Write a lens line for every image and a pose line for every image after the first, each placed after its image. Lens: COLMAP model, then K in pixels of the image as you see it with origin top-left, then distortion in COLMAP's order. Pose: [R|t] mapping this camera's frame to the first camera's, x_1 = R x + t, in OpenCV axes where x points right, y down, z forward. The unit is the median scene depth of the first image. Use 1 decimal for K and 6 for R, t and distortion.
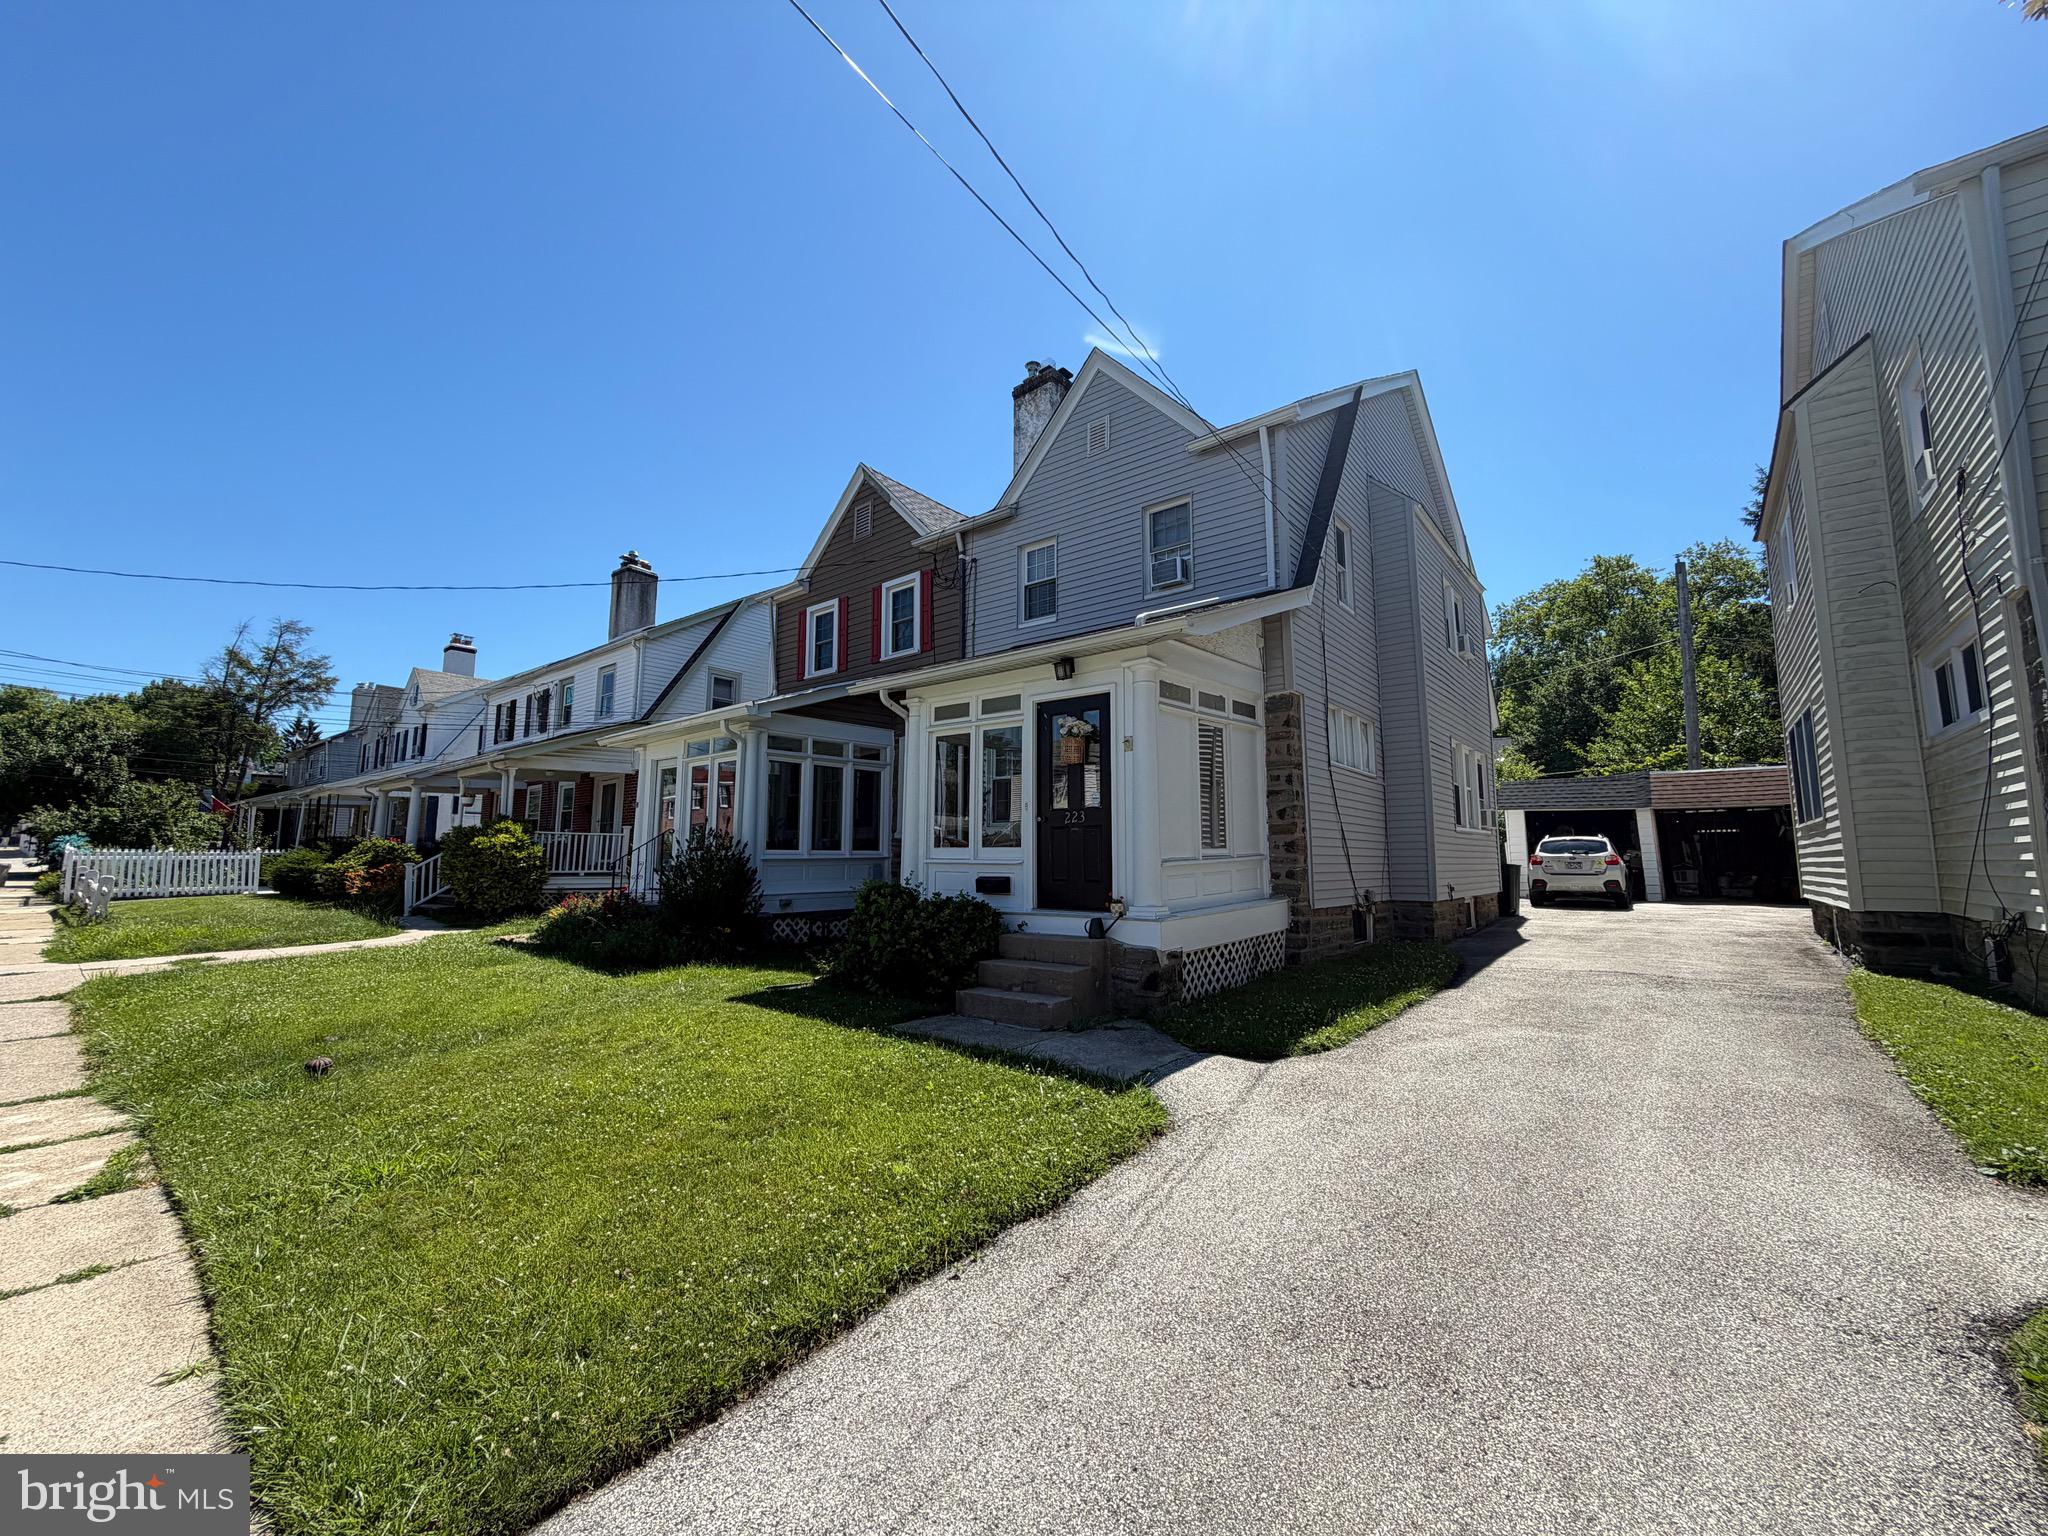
lens RADIAL K [[812.3, 0, 1014.9], [0, 812.3, 766.4], [0, 0, 1]] dist [-0.002304, 0.000595]
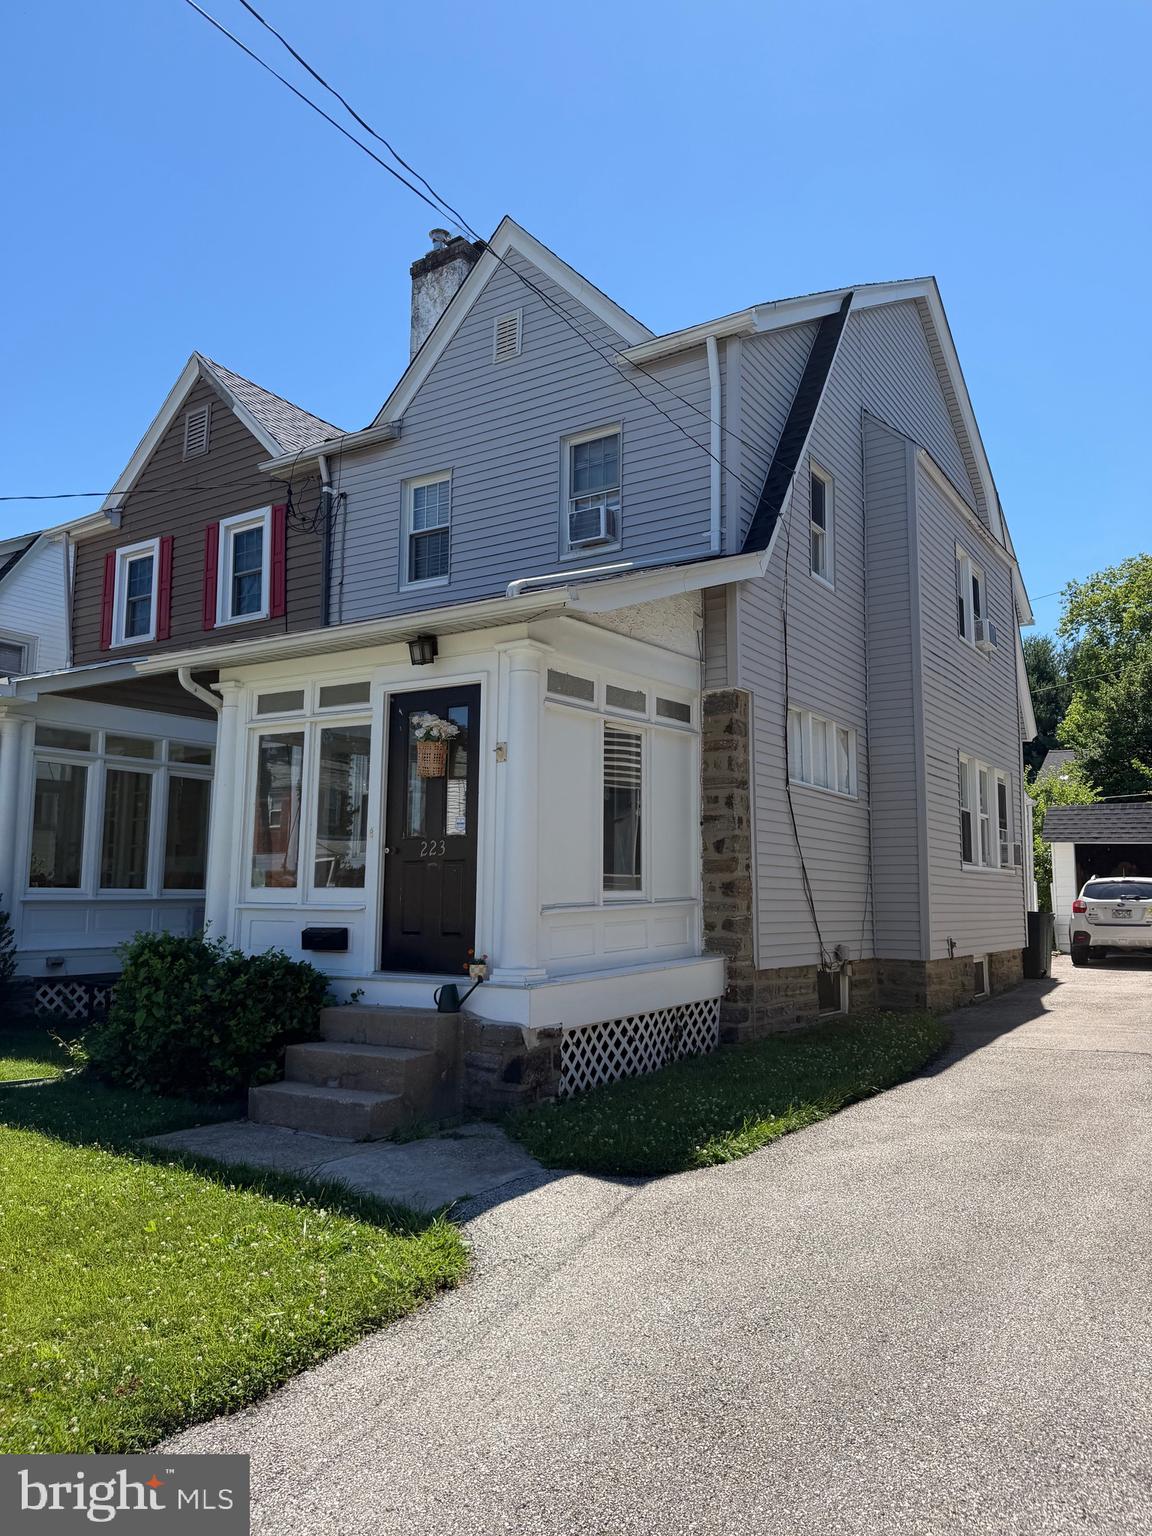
lens RADIAL K [[1075.5, 0, 583.8], [0, 1075.5, 772.9], [0, 0, 1]] dist [0.054354, -0.070480]
pose [[0.993680, 0.020058, 0.110445, 0.079718], [-0.019964, 0.999799, -0.001955, -0.005929], [-0.110462, -0.000263, 0.993880, 0.003706]]
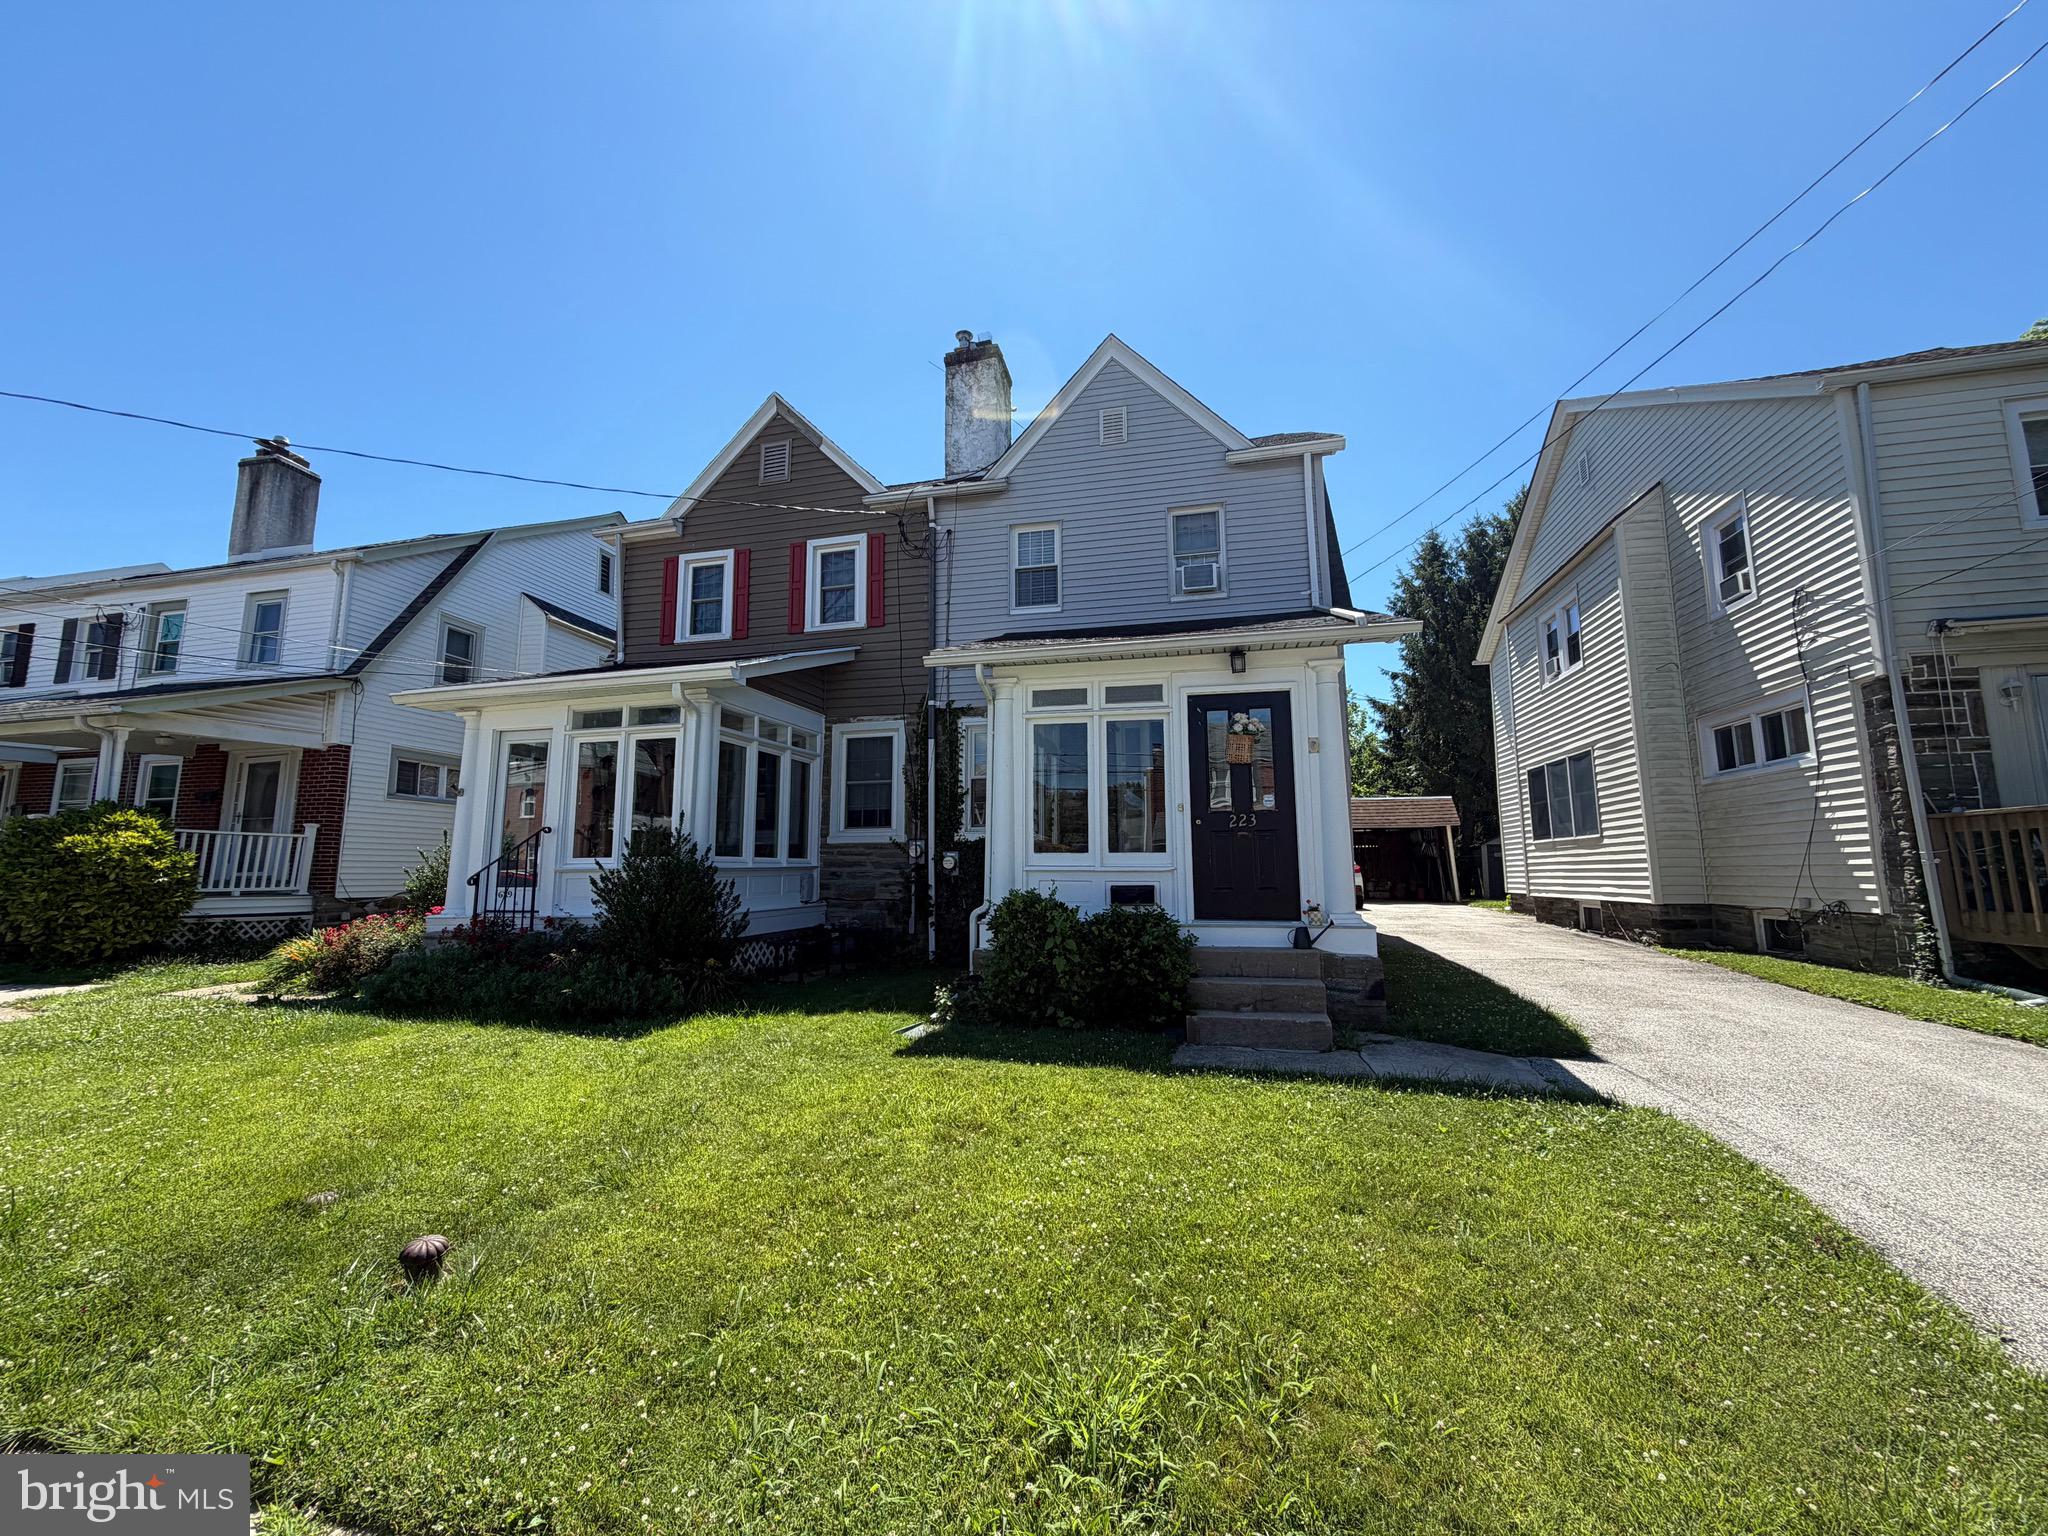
lens RADIAL K [[812.3, 0, 1012.5], [0, 812.3, 765.0], [0, 0, 1]] dist [-0.002304, 0.000595]
pose [[0.901629, 0.052769, 0.429279, -0.446614], [-0.045302, 0.998592, -0.027602, 0.028830], [-0.430131, 0.005439, 0.902750, 0.210851]]
